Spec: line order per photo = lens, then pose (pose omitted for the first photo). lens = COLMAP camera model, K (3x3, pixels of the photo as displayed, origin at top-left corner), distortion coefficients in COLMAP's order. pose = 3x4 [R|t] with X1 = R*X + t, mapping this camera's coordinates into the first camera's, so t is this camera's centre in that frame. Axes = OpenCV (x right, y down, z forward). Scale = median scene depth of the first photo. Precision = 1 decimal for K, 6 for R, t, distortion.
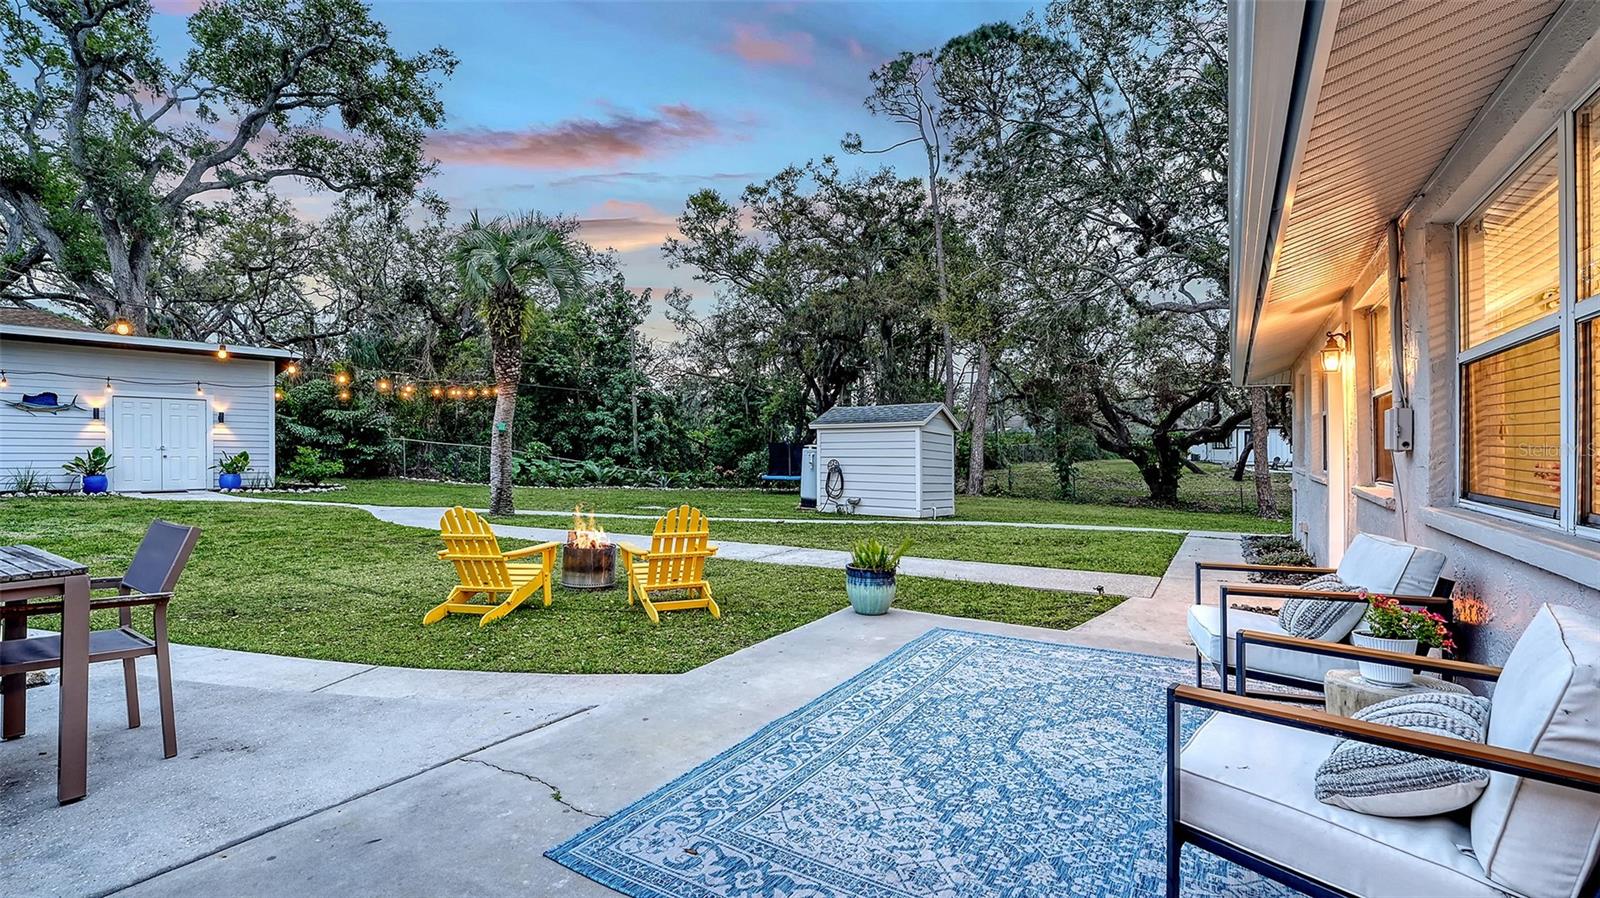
lens RADIAL K [[704.5, 0, 815.2], [0, 704.5, 459.5], [0, 0, 1]] dist [-0.012666, -0.000006]
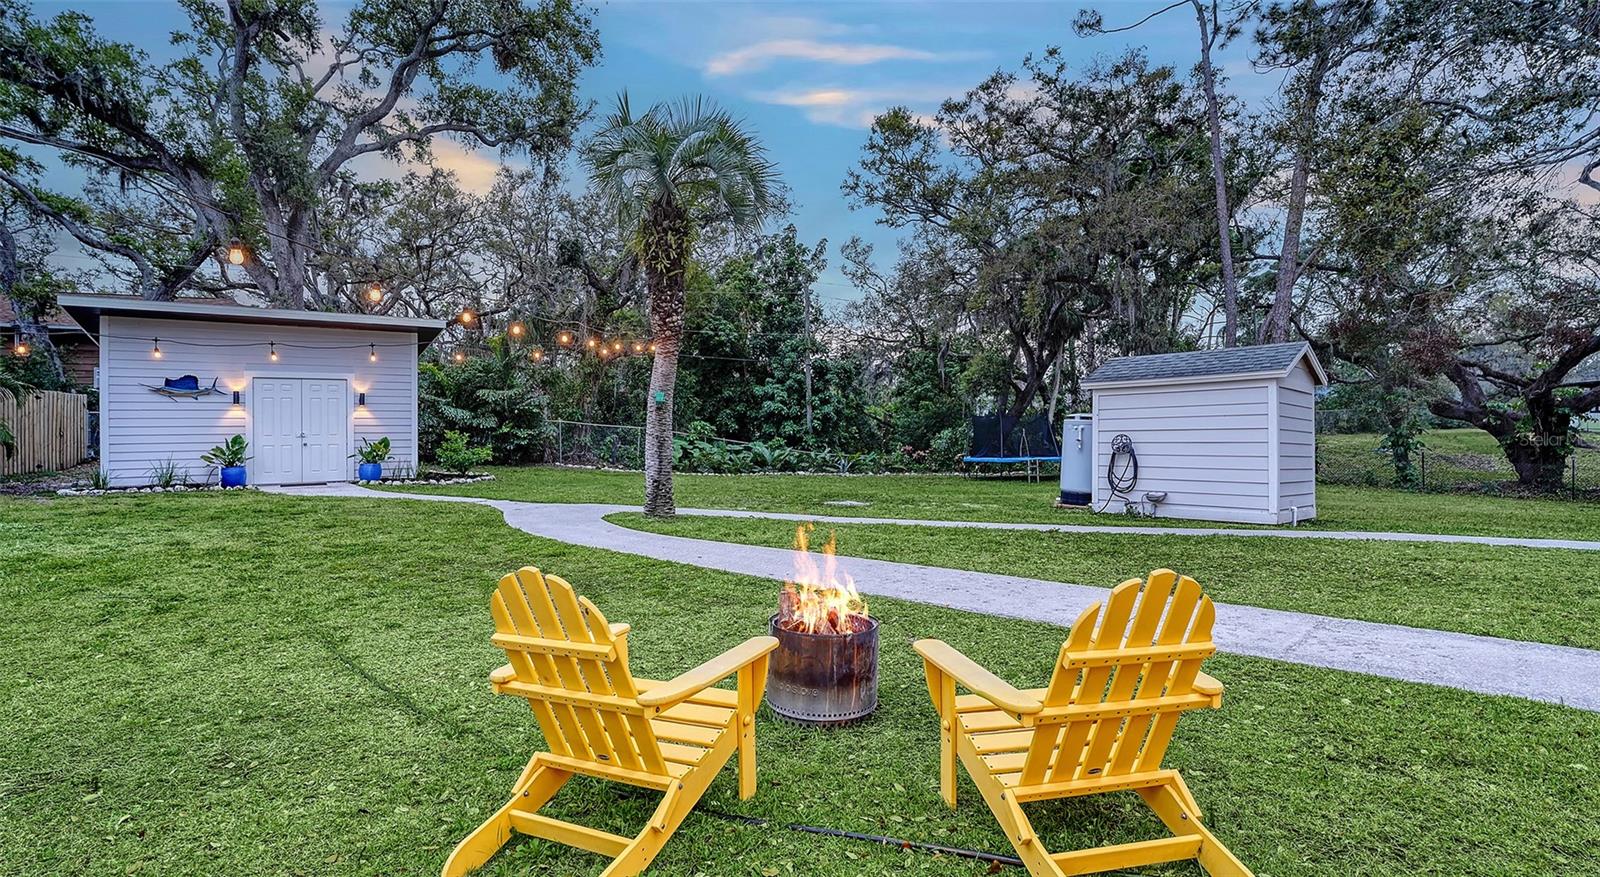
lens RADIAL K [[782.7, 0, 831.3], [0, 782.7, 357.6], [0, 0, 1]] dist [0.000995, -0.000741]
pose [[0.977934, -0.037364, -0.205546, -0.054337], [0.016086, 0.994423, -0.104235, 0.000258], [0.208294, 0.098628, 0.973081, 0.127917]]
